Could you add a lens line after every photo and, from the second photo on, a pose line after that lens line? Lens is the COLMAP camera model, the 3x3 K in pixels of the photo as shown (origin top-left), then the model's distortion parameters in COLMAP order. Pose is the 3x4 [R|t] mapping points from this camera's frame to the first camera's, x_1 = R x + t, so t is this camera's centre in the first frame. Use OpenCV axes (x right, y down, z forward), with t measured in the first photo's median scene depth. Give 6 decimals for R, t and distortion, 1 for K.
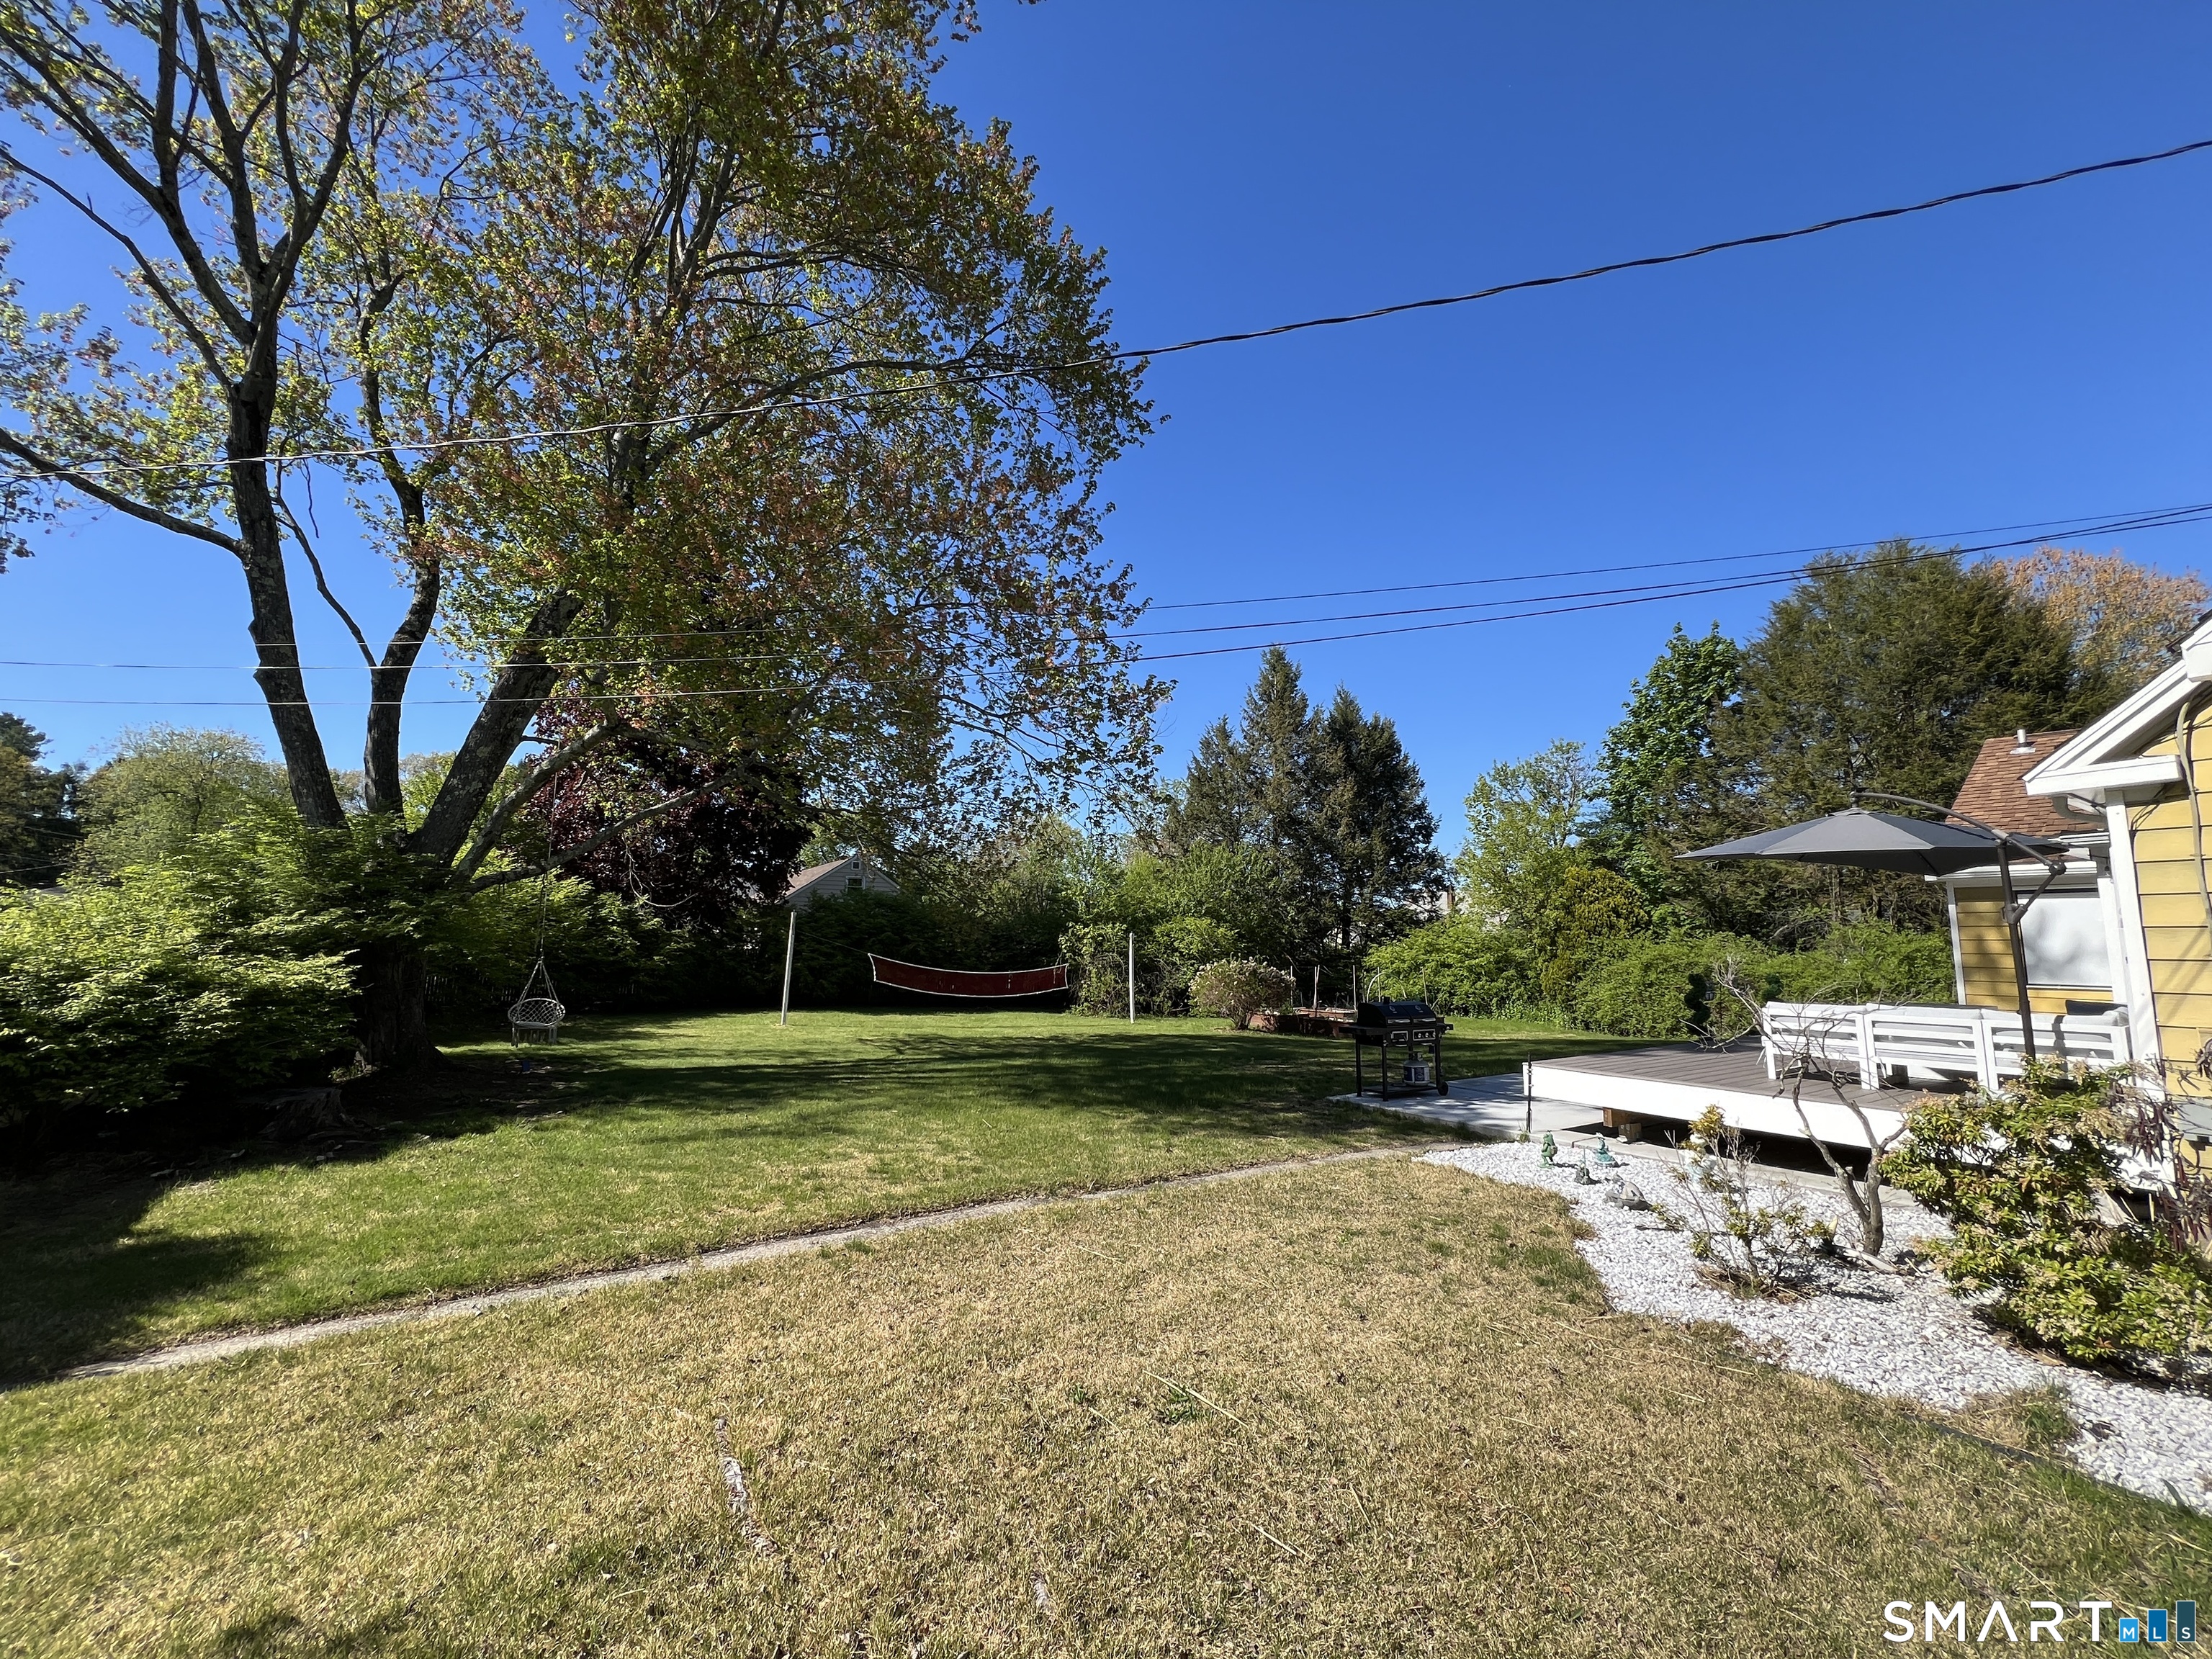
lens RADIAL K [[886.4, 0, 1104.9], [0, 886.4, 820.8], [0, 0, 1]] dist [0.002729, 0.000184]
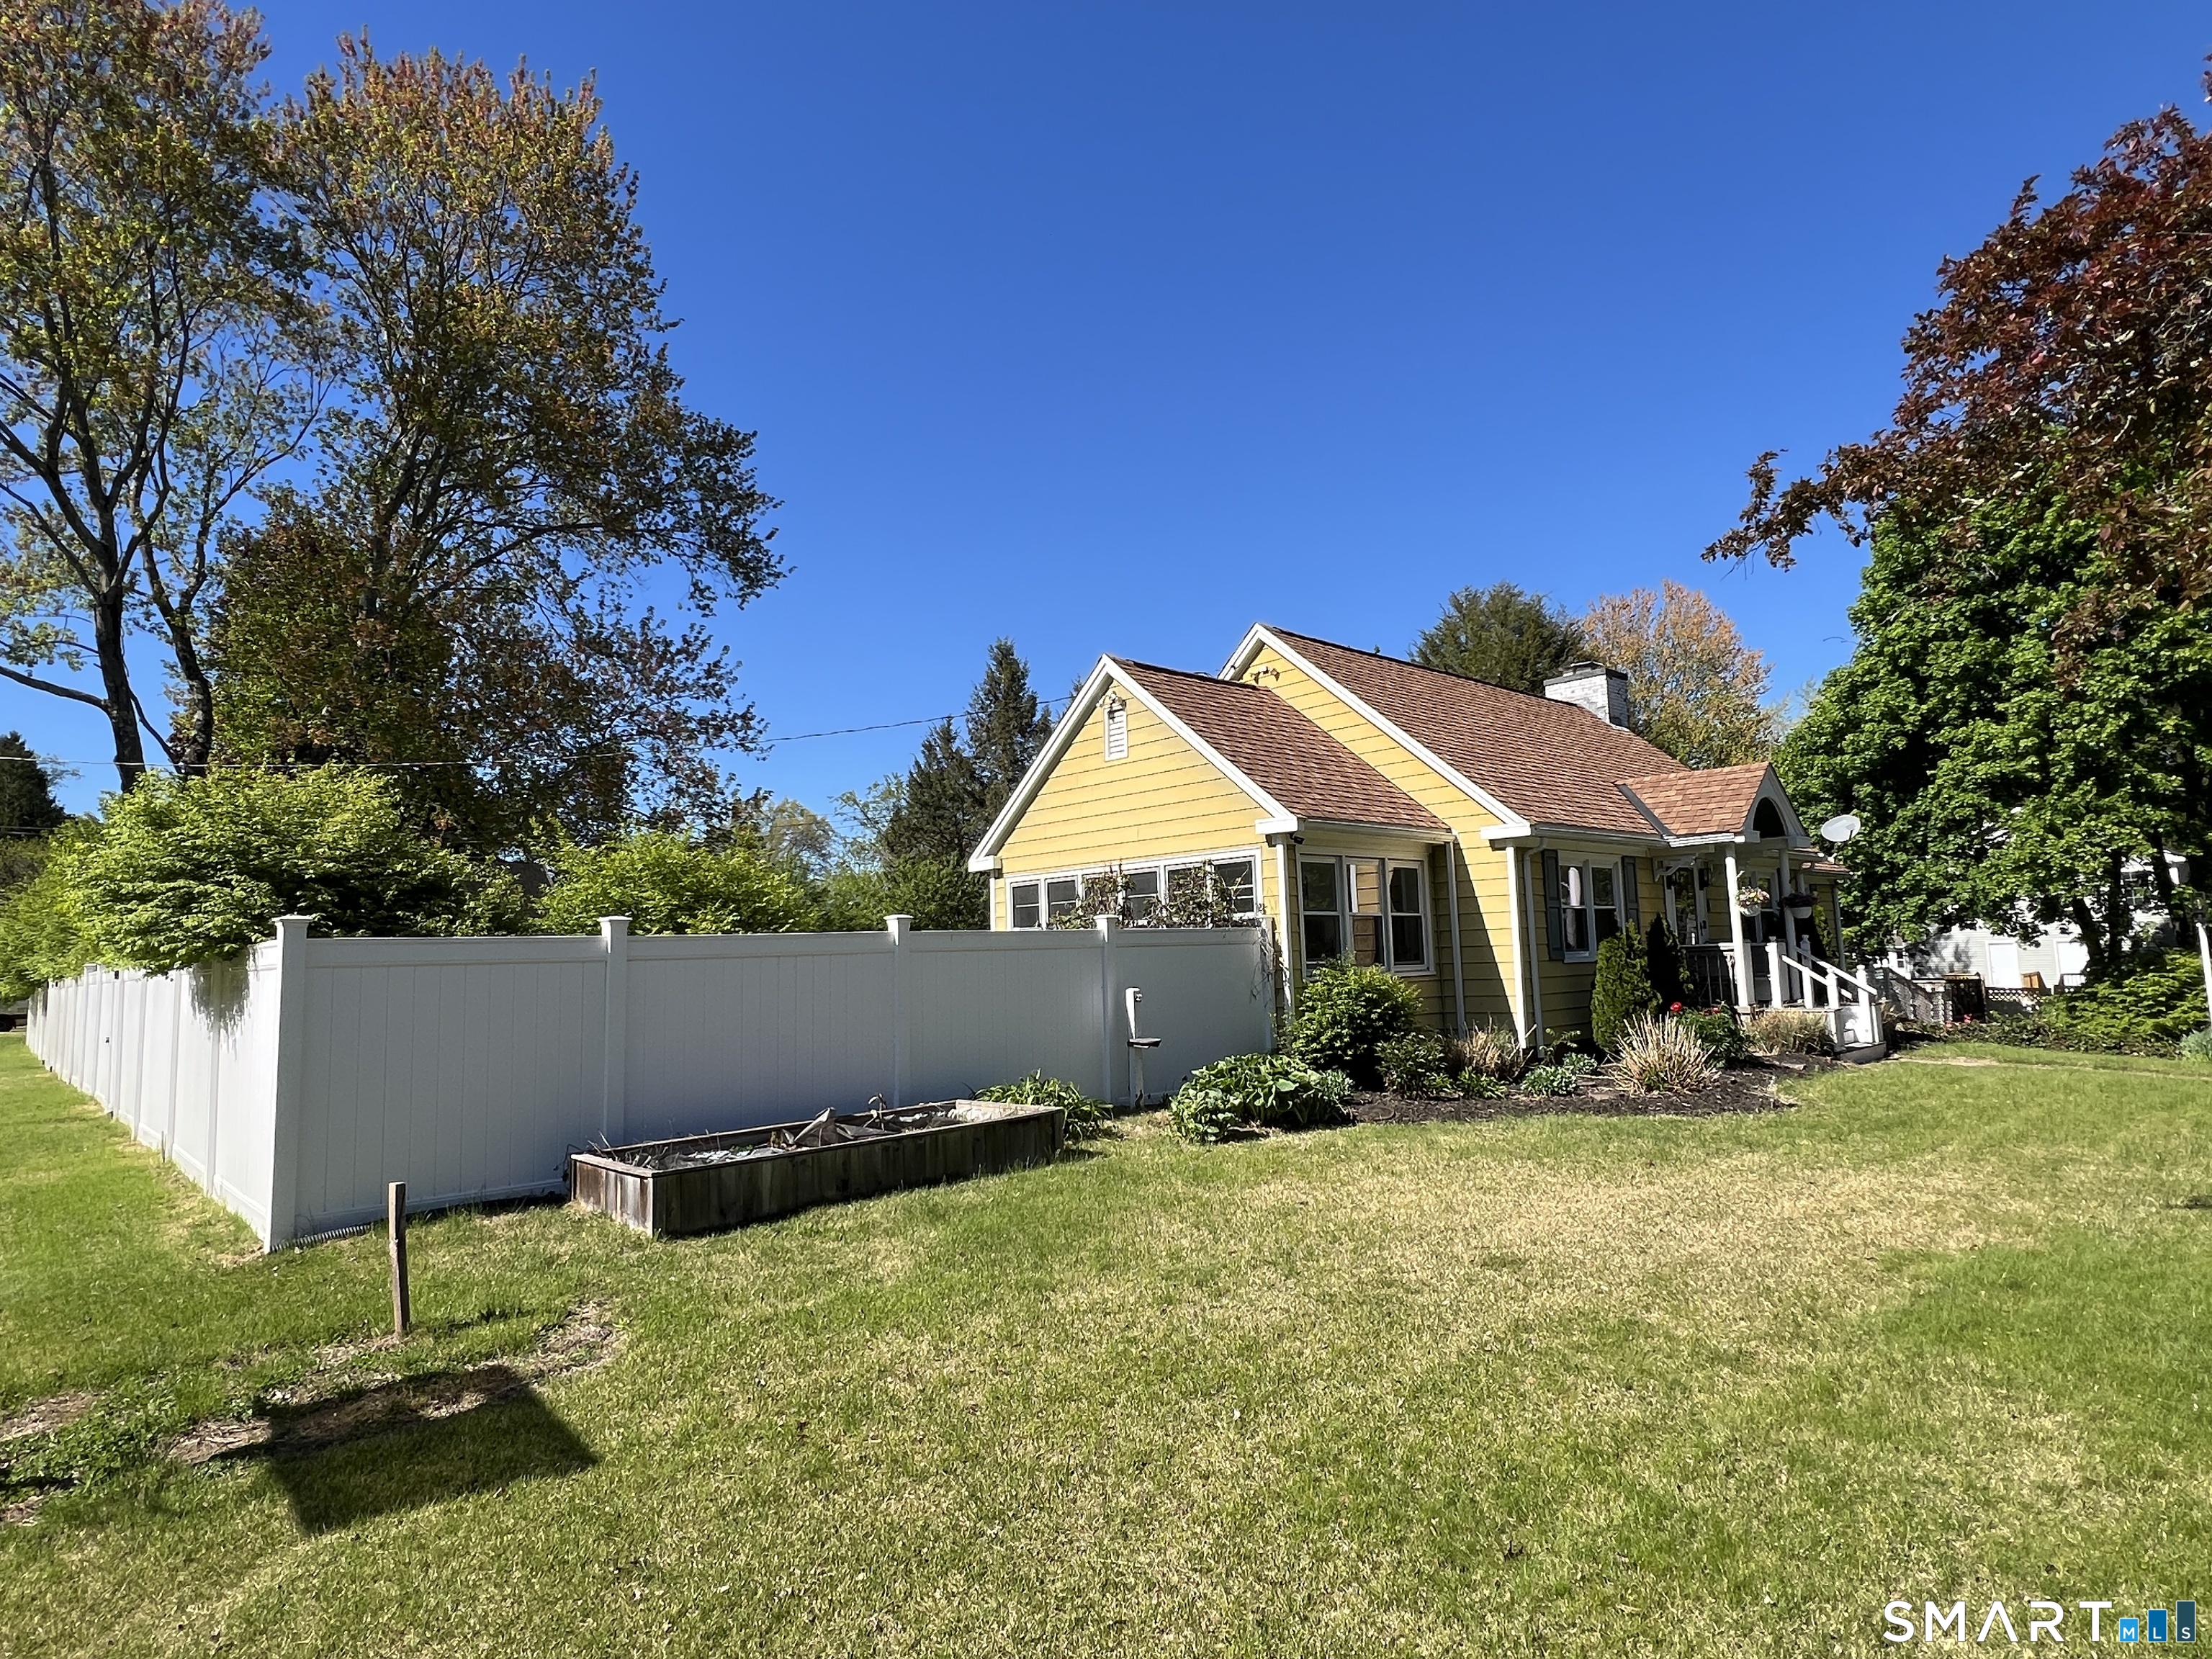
lens RADIAL K [[1240.2, 0, 1112.0], [0, 1240.2, 807.7], [0, 0, 1]] dist [0.008559, 0.000349]
pose [[0.982558, -0.012044, 0.185563, 0.212504], [0.010423, 0.999899, 0.009711, -0.116045], [-0.185662, -0.007607, 0.982584, -1.068336]]
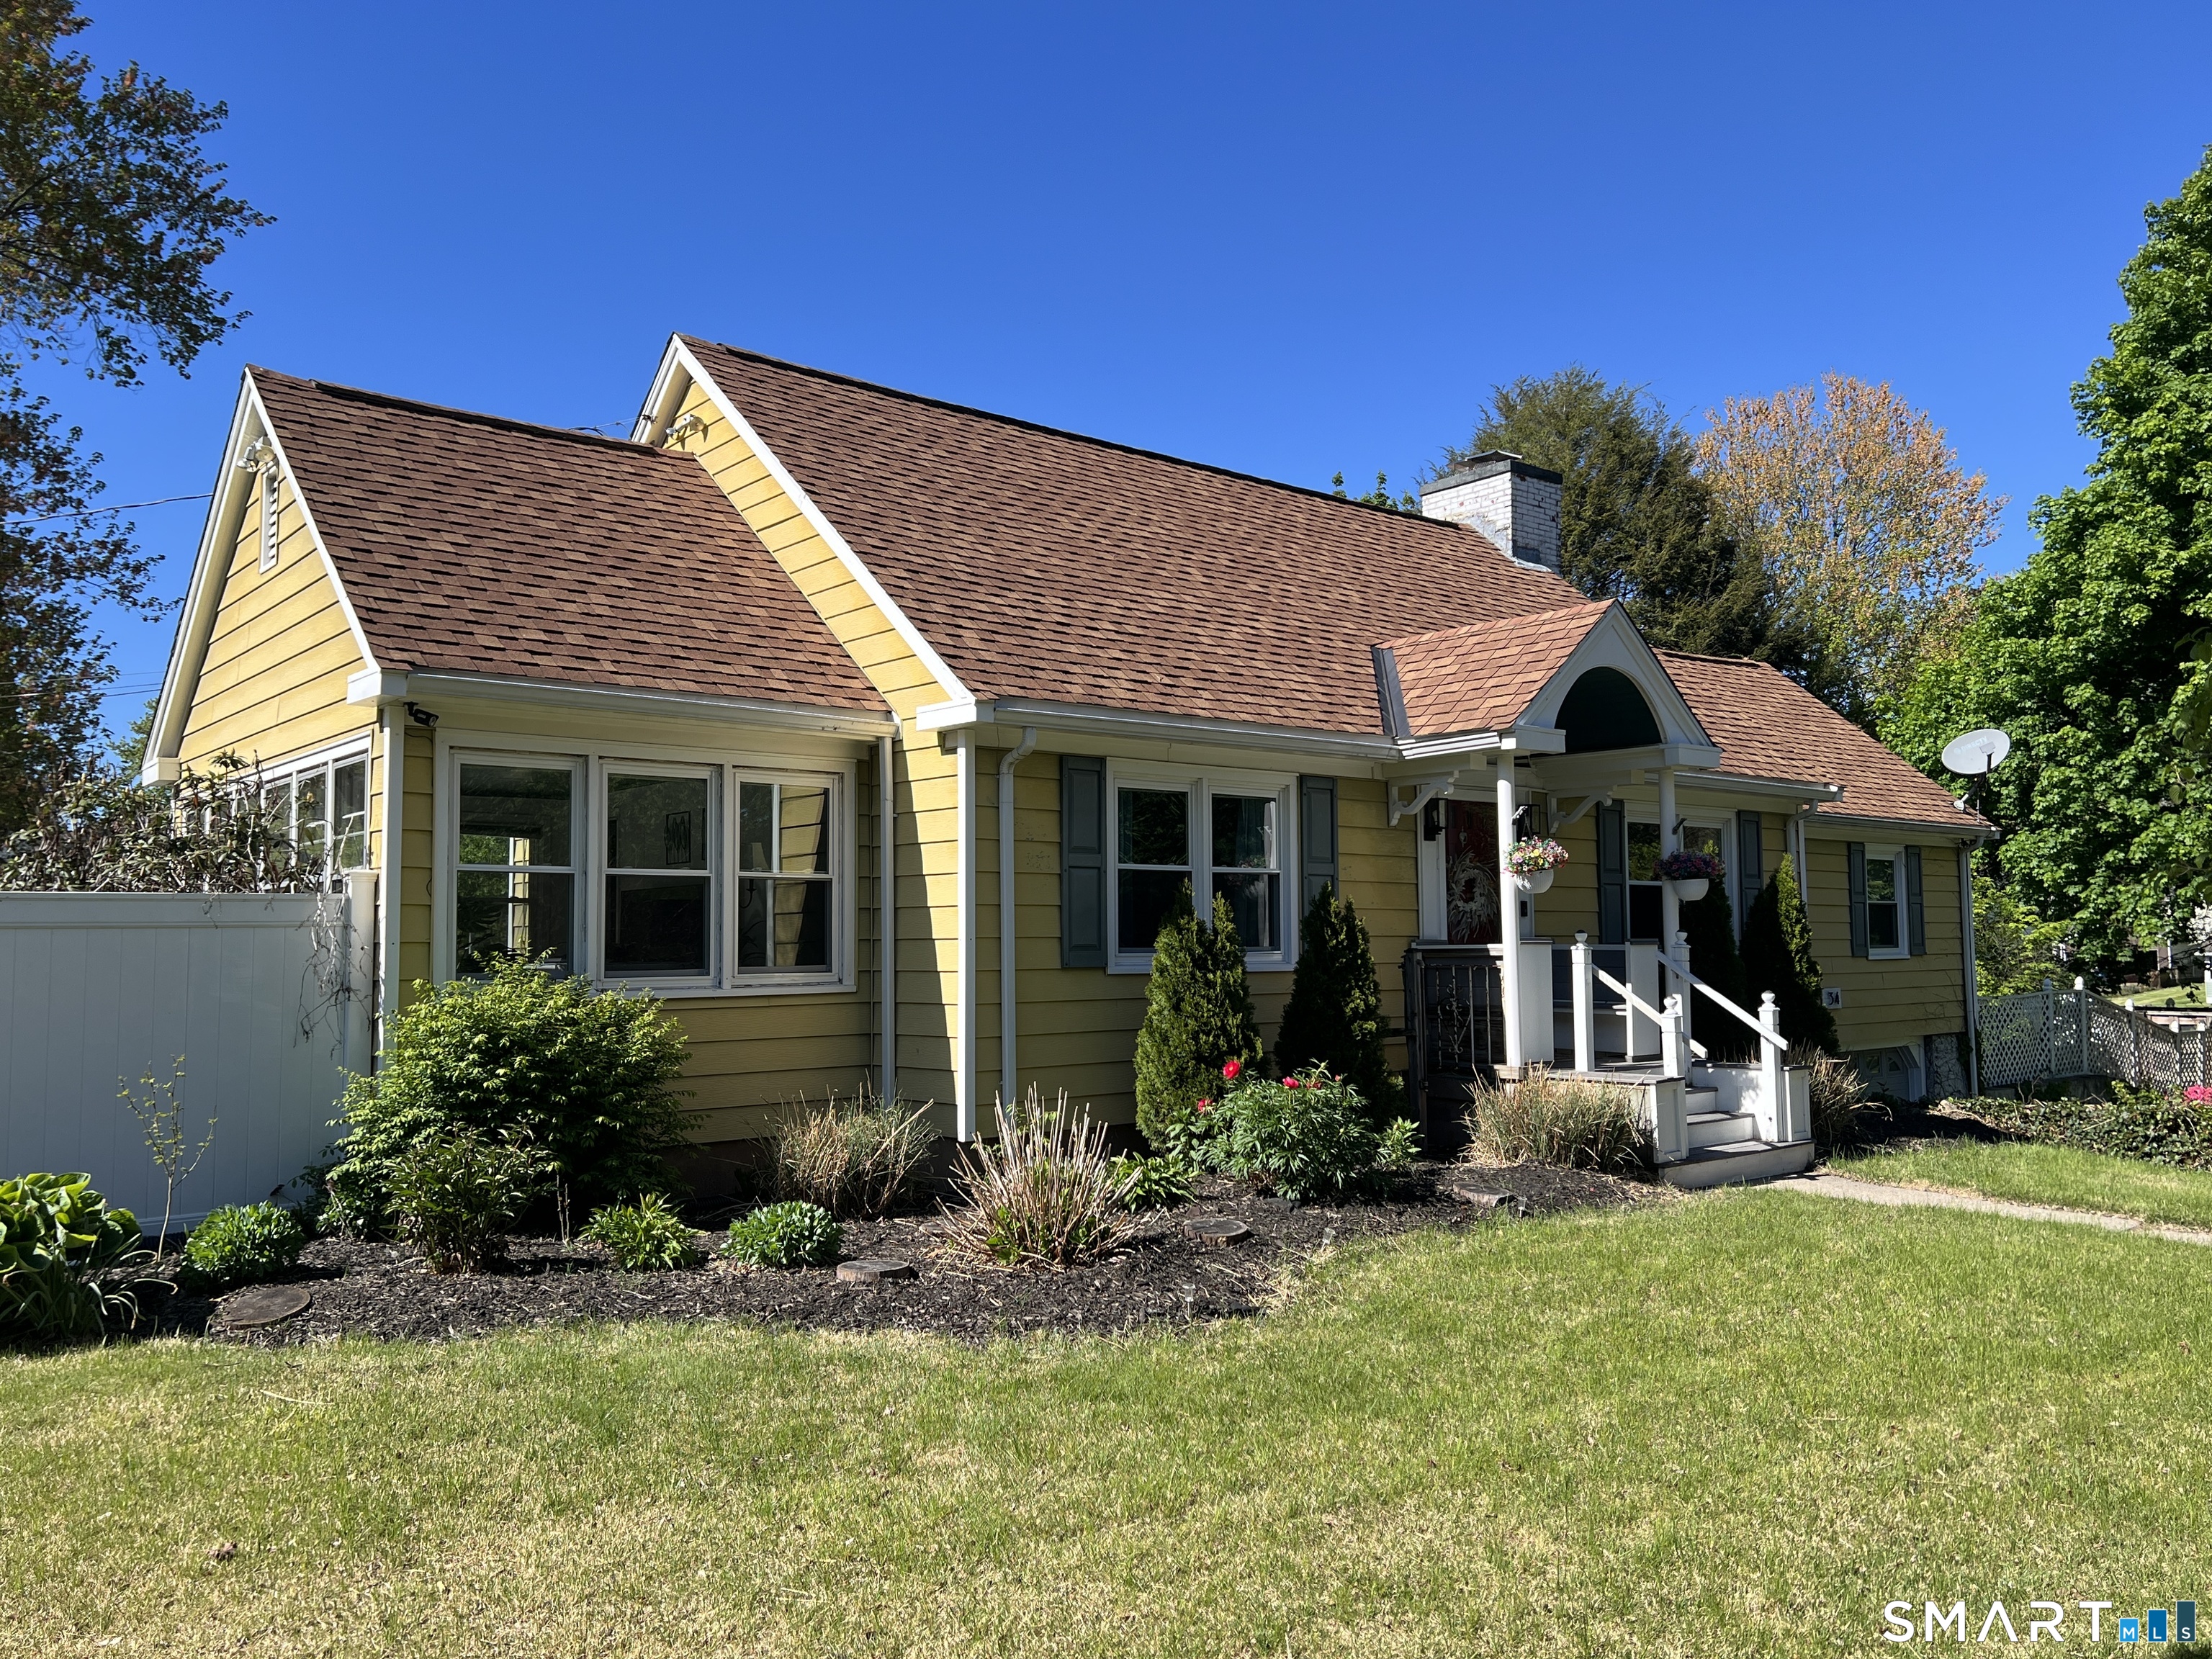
lens RADIAL K [[1688.3, 0, 1100.4], [0, 1688.3, 836.1], [0, 0, 1]] dist [0.067432, -0.068222]
pose [[0.992686, -0.005495, 0.120599, 0.740085], [-0.002670, 0.997720, 0.067440, -0.077233], [-0.120695, -0.067269, 0.990408, -0.808446]]
